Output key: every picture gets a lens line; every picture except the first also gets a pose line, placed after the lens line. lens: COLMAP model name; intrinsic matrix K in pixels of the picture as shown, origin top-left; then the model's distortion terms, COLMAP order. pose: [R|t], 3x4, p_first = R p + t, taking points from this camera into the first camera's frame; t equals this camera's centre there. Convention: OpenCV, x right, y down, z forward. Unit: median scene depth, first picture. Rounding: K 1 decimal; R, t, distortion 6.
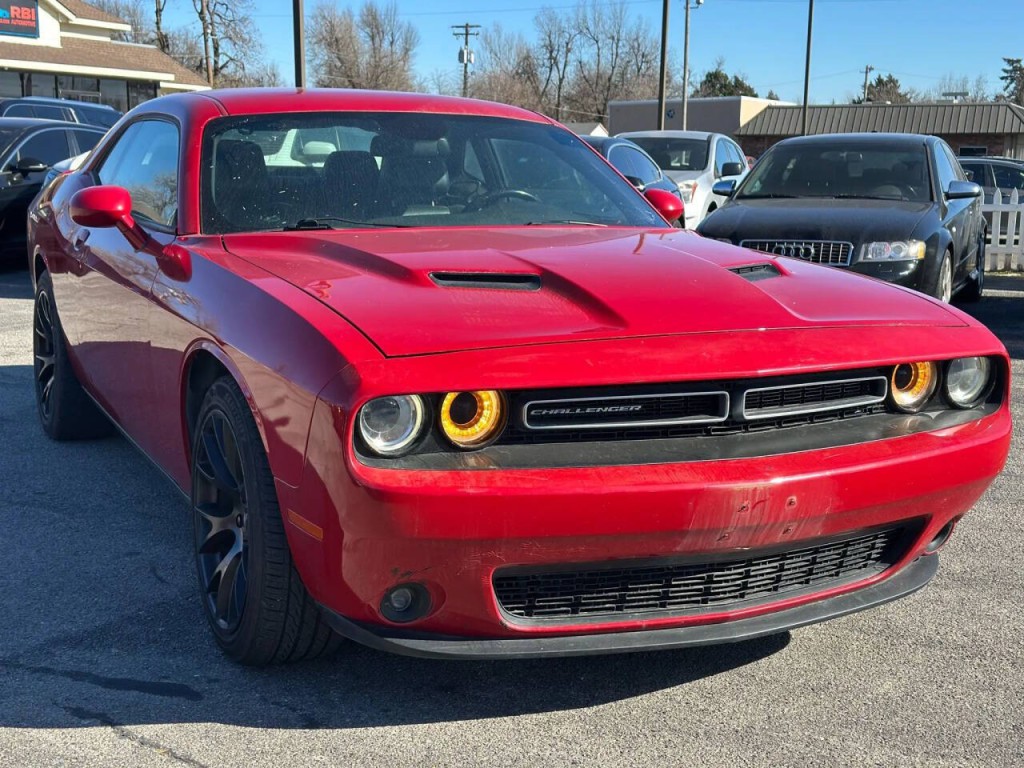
lens RADIAL K [[1456.9, 0, 517.5], [0, 1456.9, 381.1], [0, 0, 1]] dist [0.120691, 0.000000]
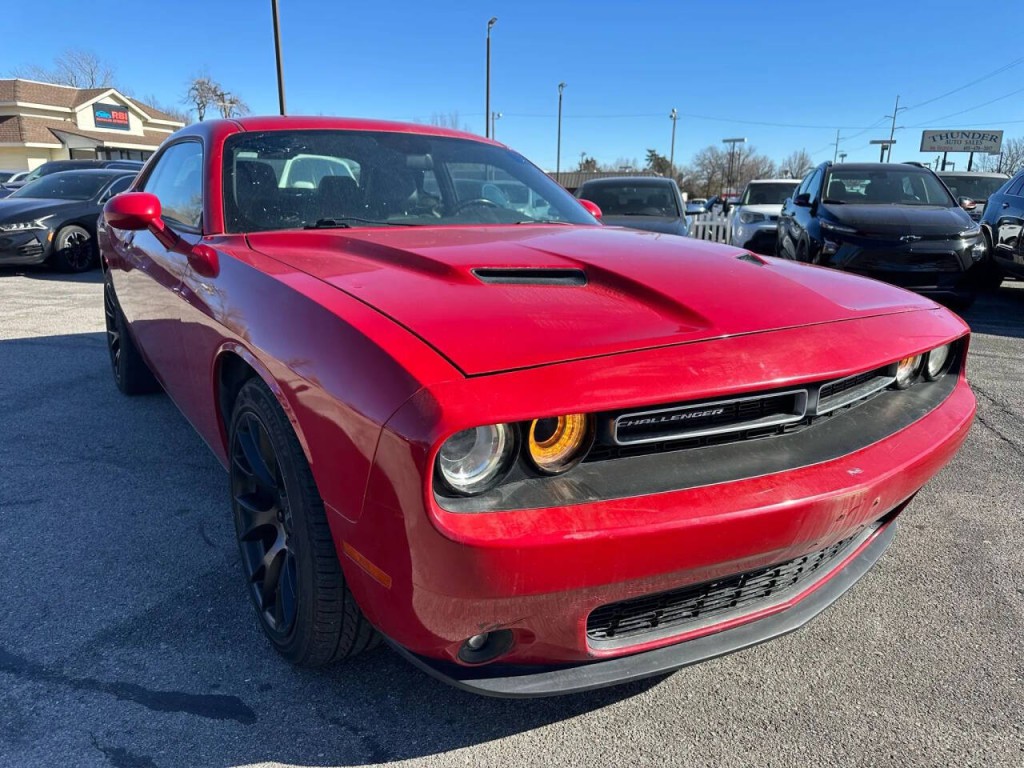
lens RADIAL K [[734.6, 0, 514.2], [0, 734.6, 382.0], [0, 0, 1]] dist [0.028932, -0.040526]
pose [[0.988913, -0.038505, 0.143417, -0.102312], [0.025477, 0.995470, 0.091595, -0.041959], [-0.146294, -0.086925, 0.985415, 0.493883]]
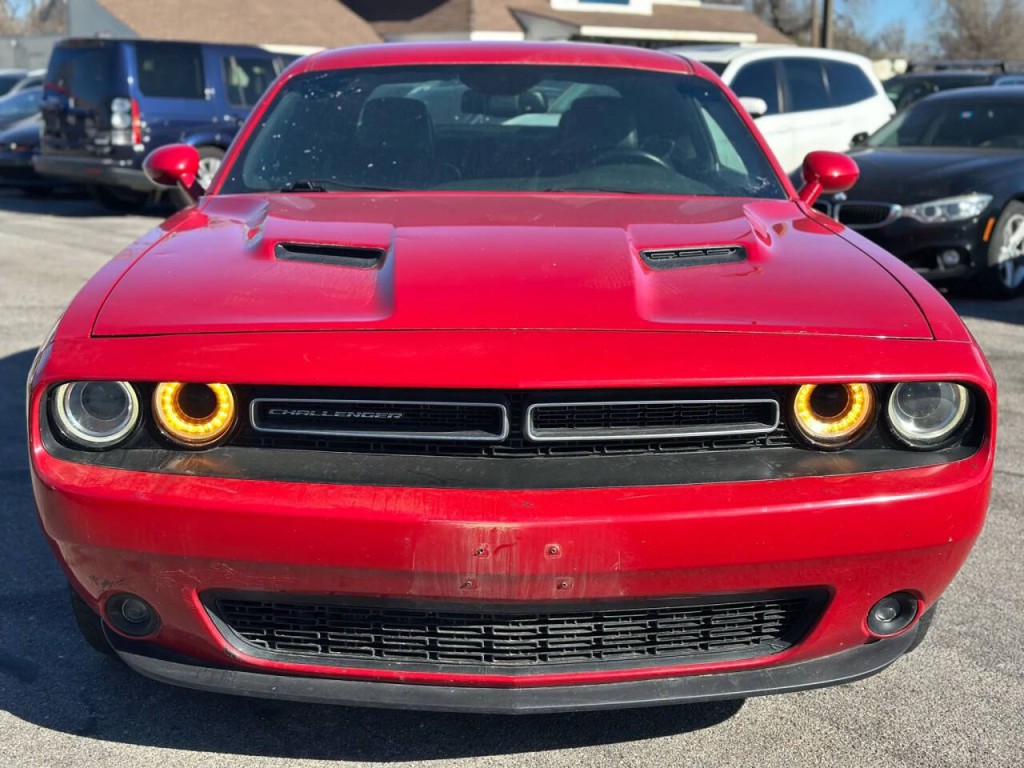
lens RADIAL K [[1456.9, 0, 518.2], [0, 1456.9, 381.0], [0, 0, 1]] dist [0.120691, 0.000000]
pose [[0.910328, 0.071101, -0.407734, 0.426490], [-0.060561, 0.997413, 0.038719, -0.033206], [0.409433, -0.010554, 0.912279, 0.245156]]
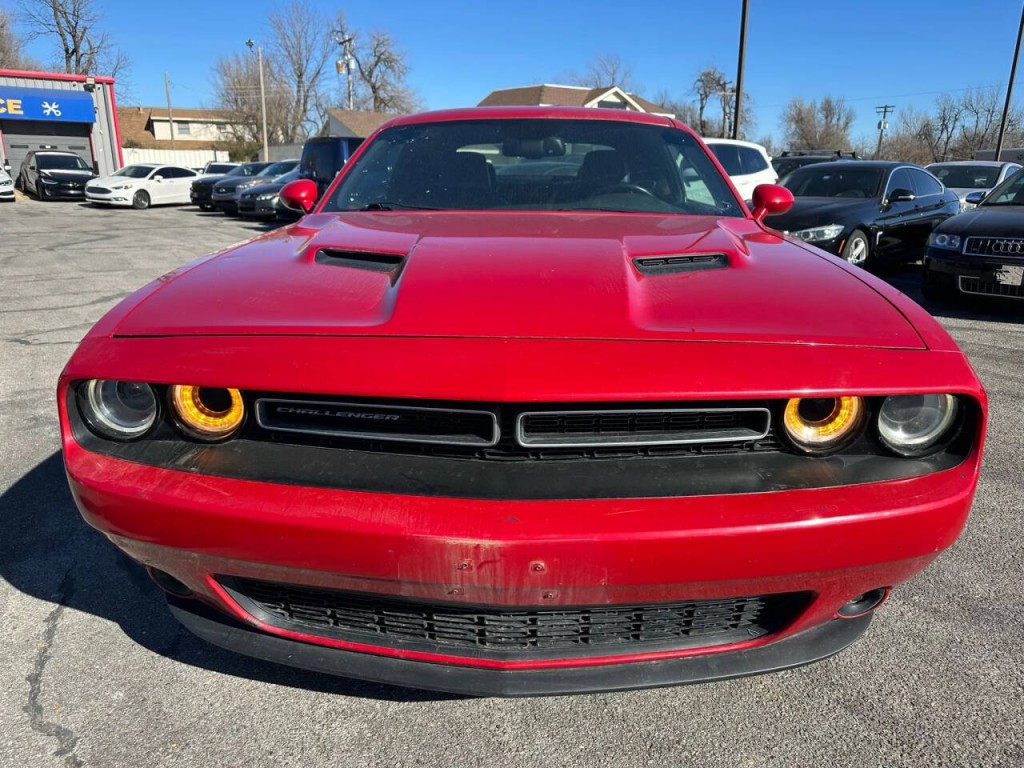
lens RADIAL K [[734.6, 0, 517.5], [0, 734.6, 381.8], [0, 0, 1]] dist [0.028932, -0.040526]
pose [[0.881966, 0.119006, -0.456041, 0.301855], [-0.070520, 0.990026, 0.121969, -0.053291], [0.466007, -0.075413, 0.881561, 0.584030]]
